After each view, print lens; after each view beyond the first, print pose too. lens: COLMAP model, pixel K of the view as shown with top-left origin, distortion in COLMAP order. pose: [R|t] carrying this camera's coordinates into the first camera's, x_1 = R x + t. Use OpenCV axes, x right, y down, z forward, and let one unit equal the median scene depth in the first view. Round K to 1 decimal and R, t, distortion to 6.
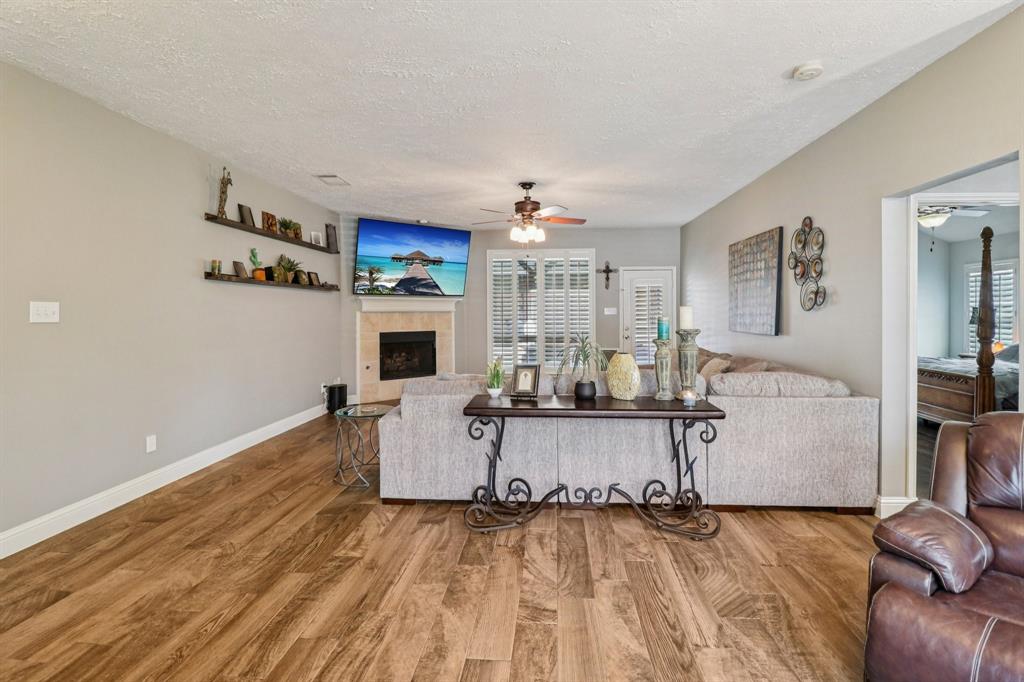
lens RADIAL K [[480.1, 0, 510.8], [0, 480.1, 318.1], [0, 0, 1]] dist [-0.002400, -0.019250]
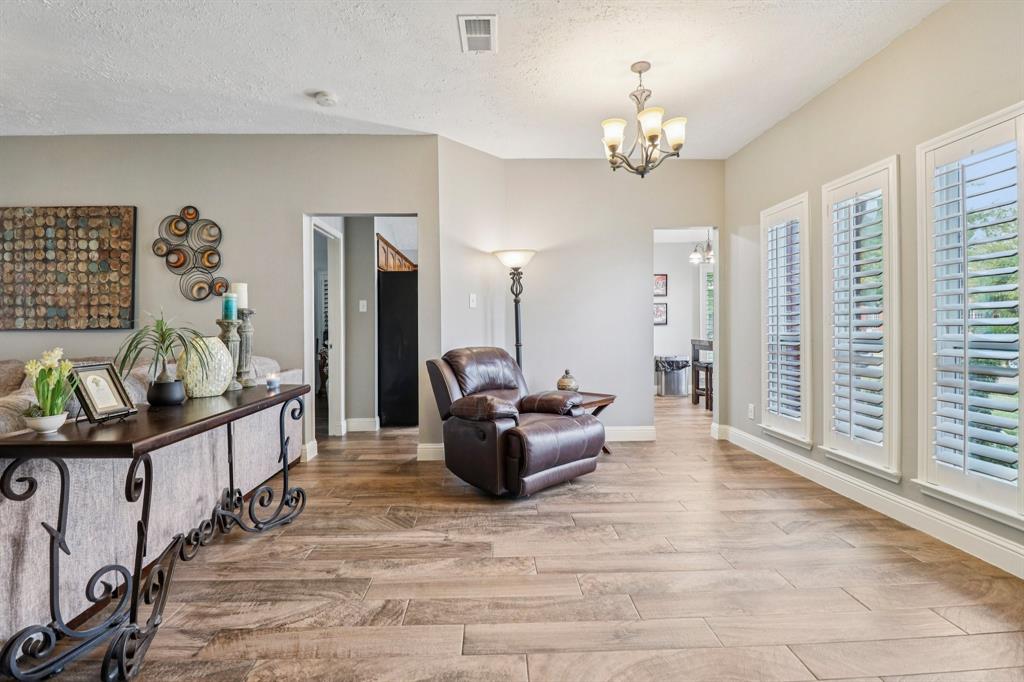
lens RADIAL K [[492.2, 0, 501.9], [0, 492.2, 328.7], [0, 0, 1]] dist [0.003968, -0.020980]
pose [[-0.108398, -0.002929, 0.994103, -0.774076], [0.022942, 0.999722, 0.005448, 0.086917], [-0.993843, 0.023397, -0.108301, 0.788871]]
